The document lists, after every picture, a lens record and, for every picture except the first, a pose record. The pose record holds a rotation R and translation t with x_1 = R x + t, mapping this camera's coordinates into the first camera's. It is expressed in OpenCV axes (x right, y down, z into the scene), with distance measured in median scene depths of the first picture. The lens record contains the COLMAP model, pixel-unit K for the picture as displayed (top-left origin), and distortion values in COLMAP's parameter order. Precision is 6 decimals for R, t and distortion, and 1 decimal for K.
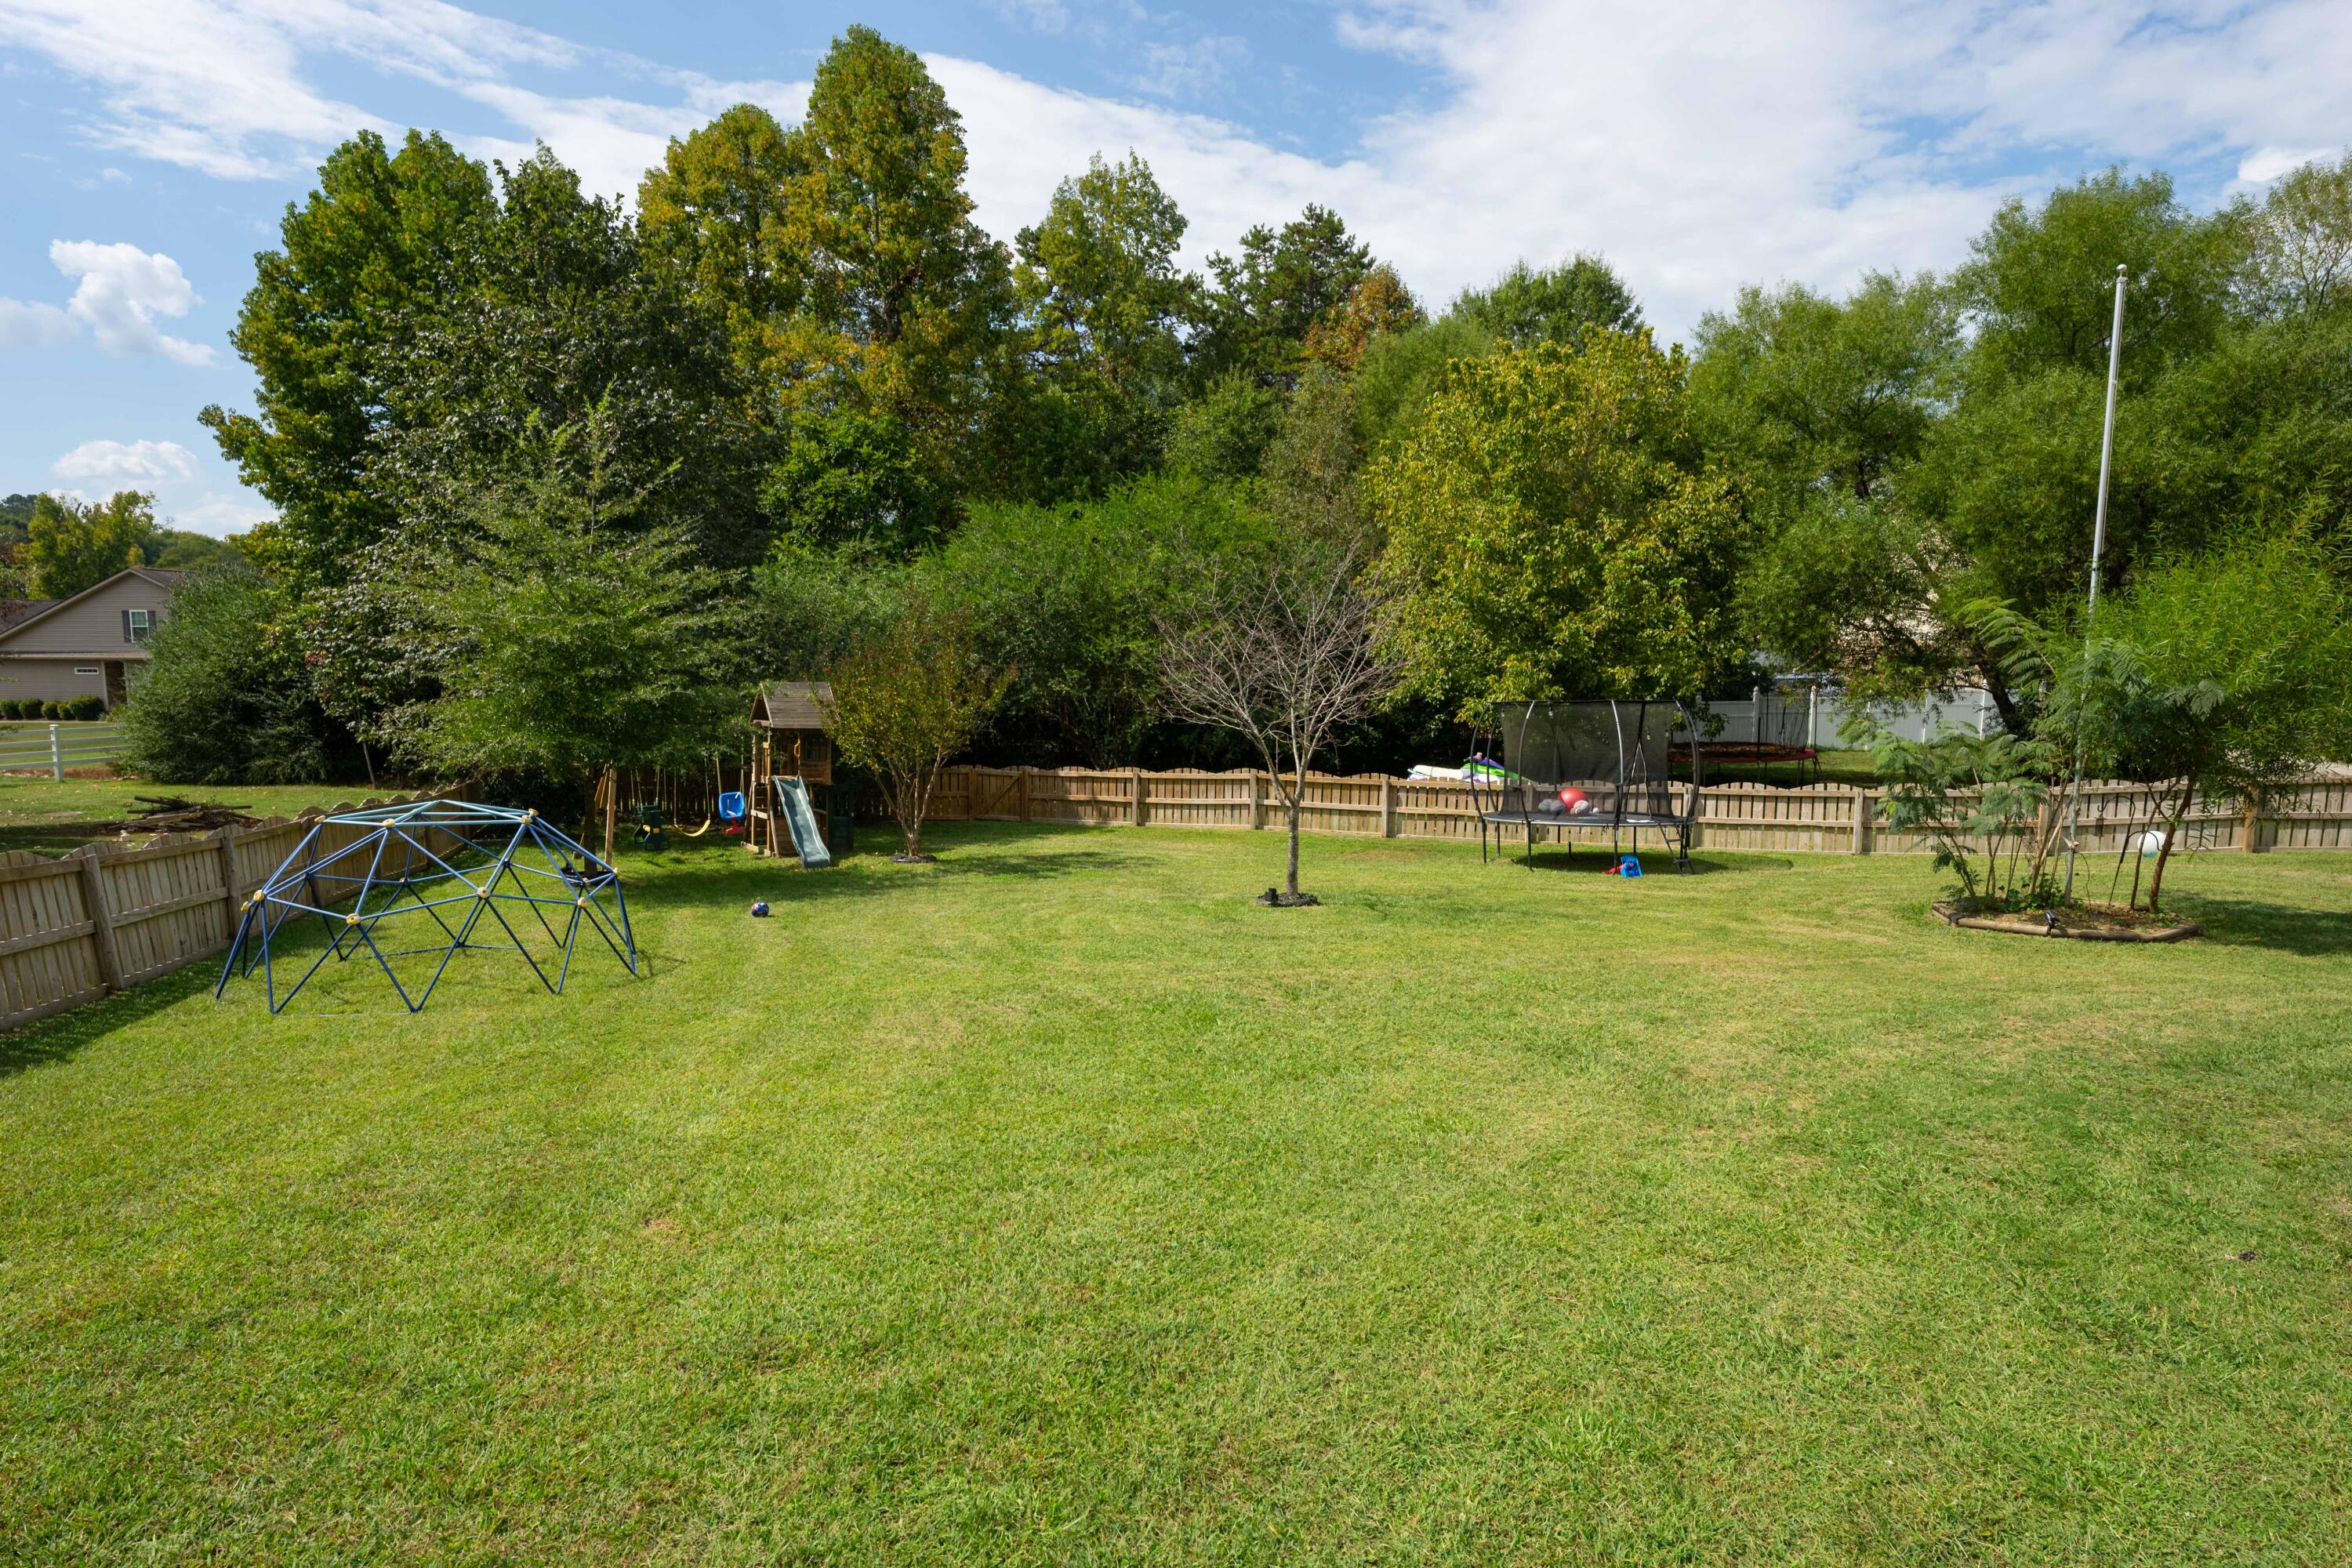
lens RADIAL K [[1224.5, 0, 1176.2], [0, 1224.5, 779.5], [0, 0, 1]] dist [0.023283, 0.000572]
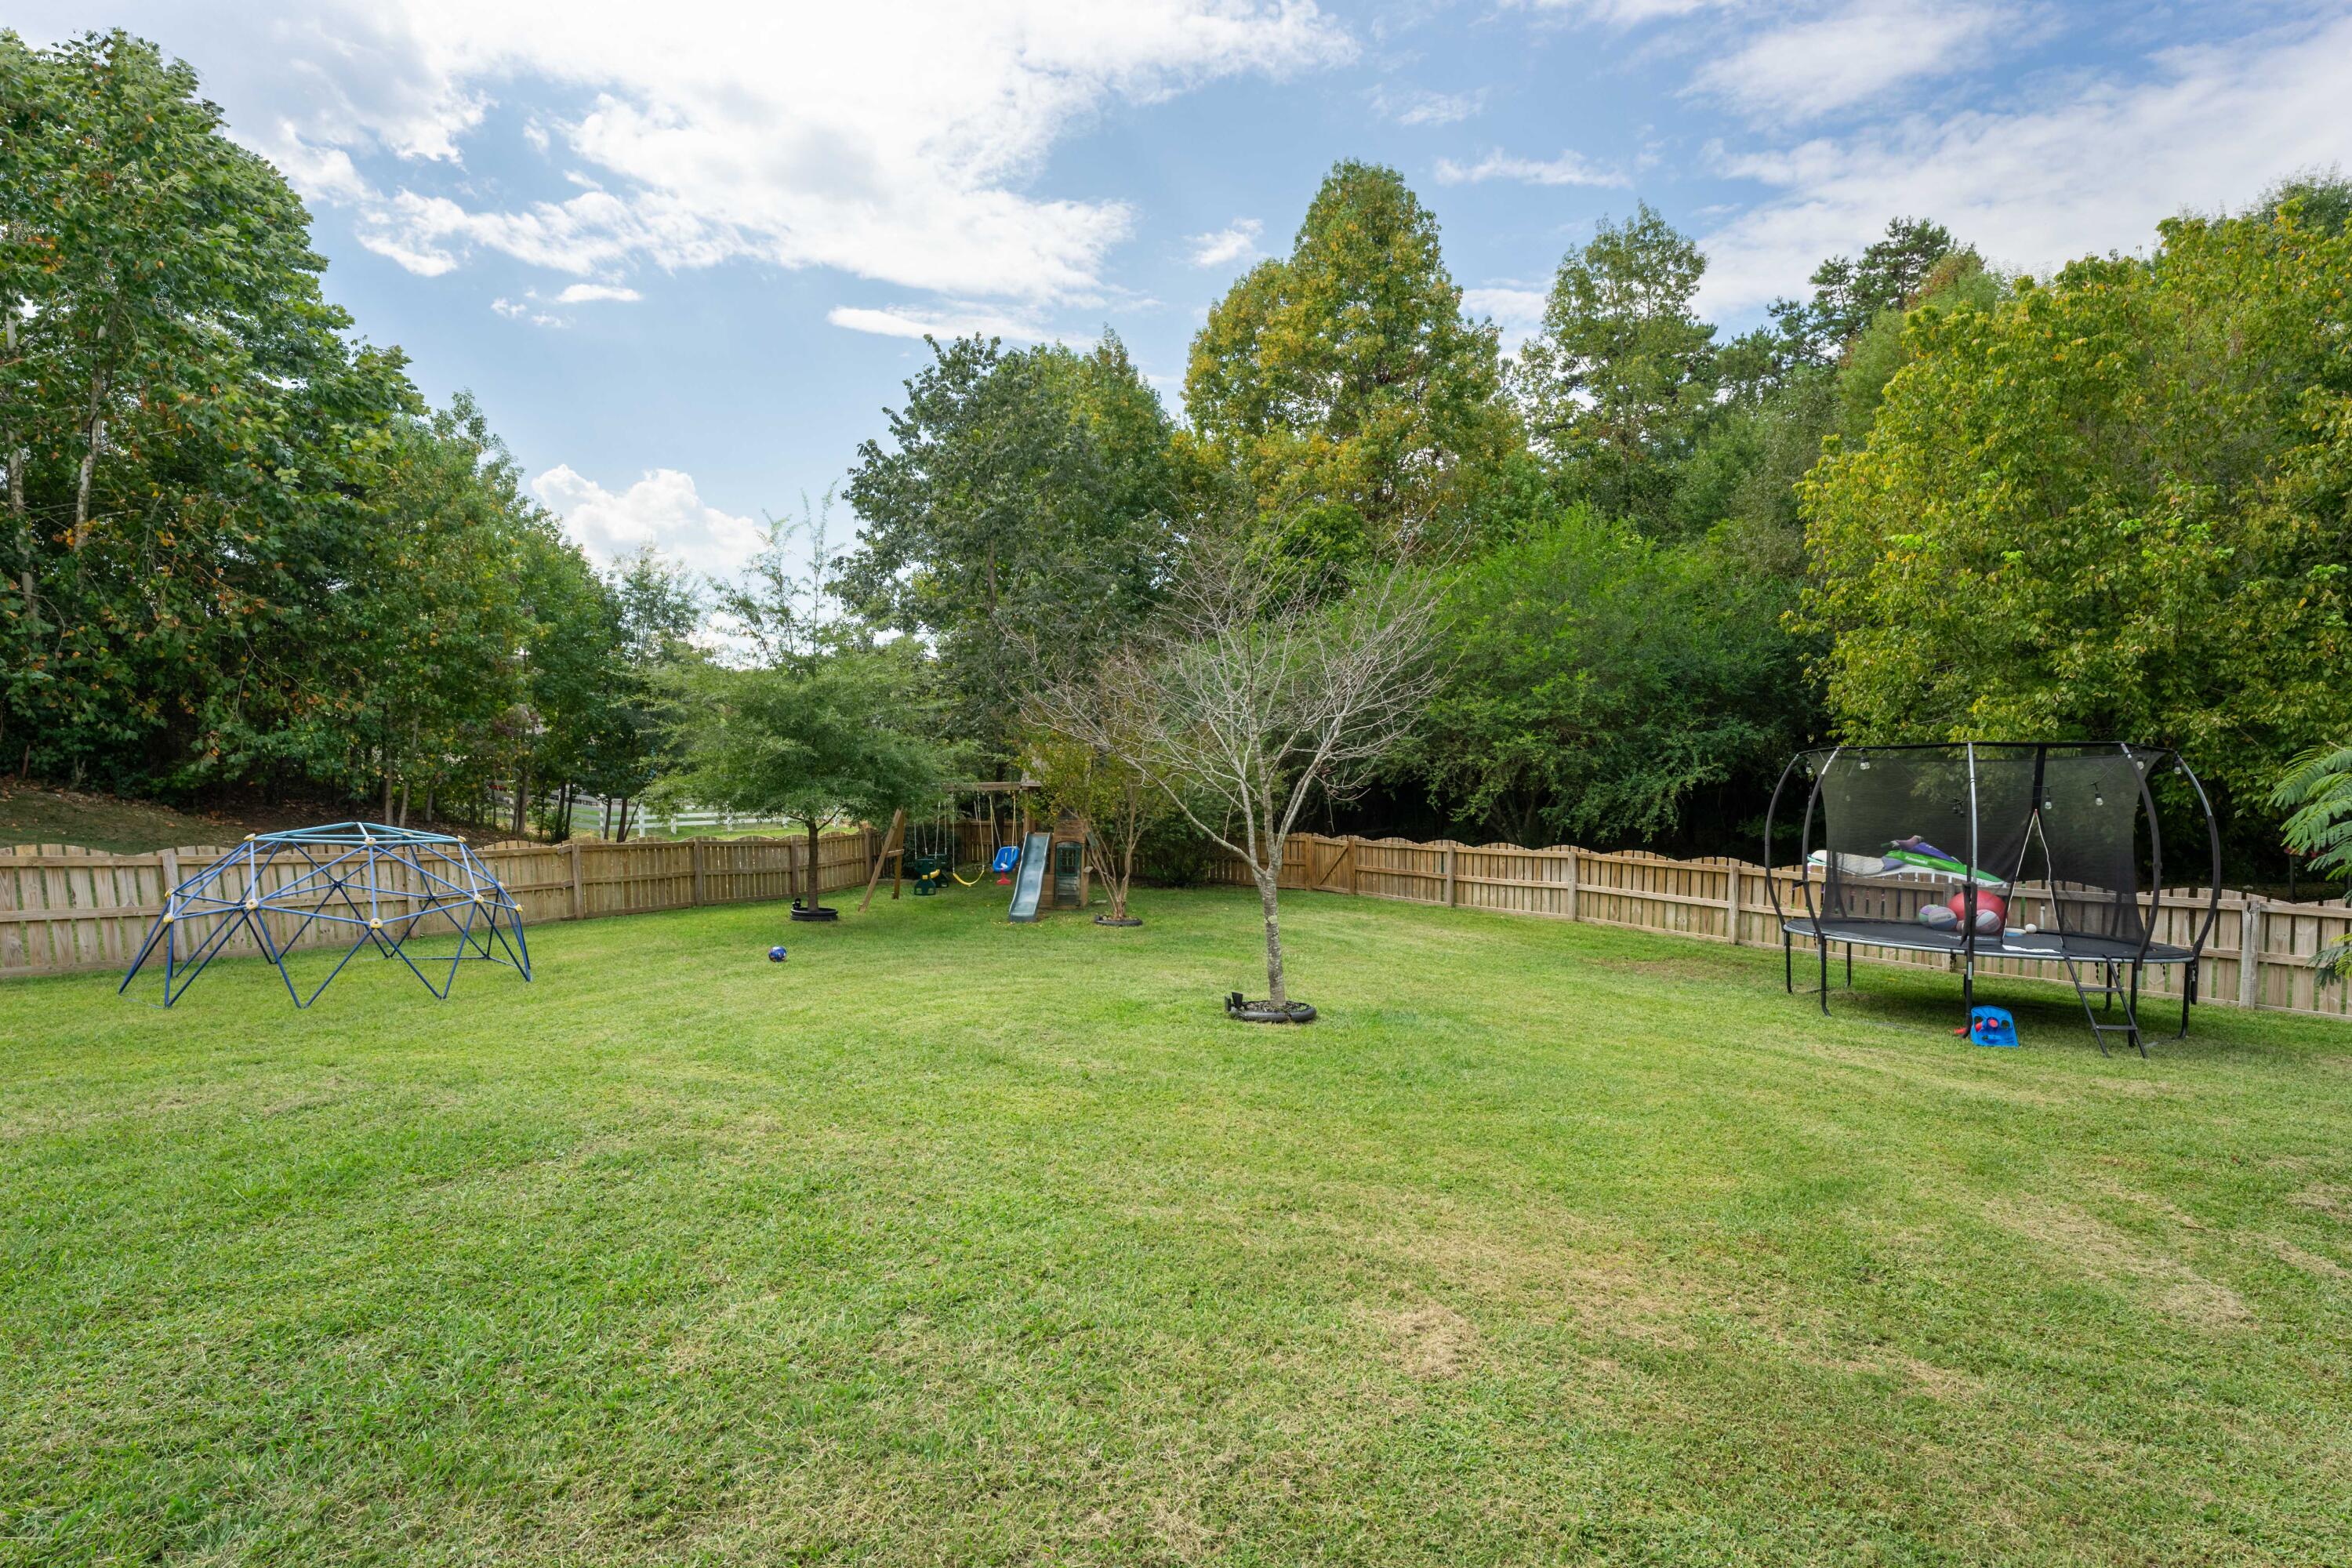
lens RADIAL K [[1081.9, 0, 1175.9], [0, 1081.9, 784.9], [0, 0, 1]] dist [0.000309, 0.000112]
pose [[0.845306, 0.009275, -0.534202, 0.214119], [-0.045304, 0.997493, -0.054369, 0.001978], [0.532358, 0.070160, 0.843607, 0.242212]]
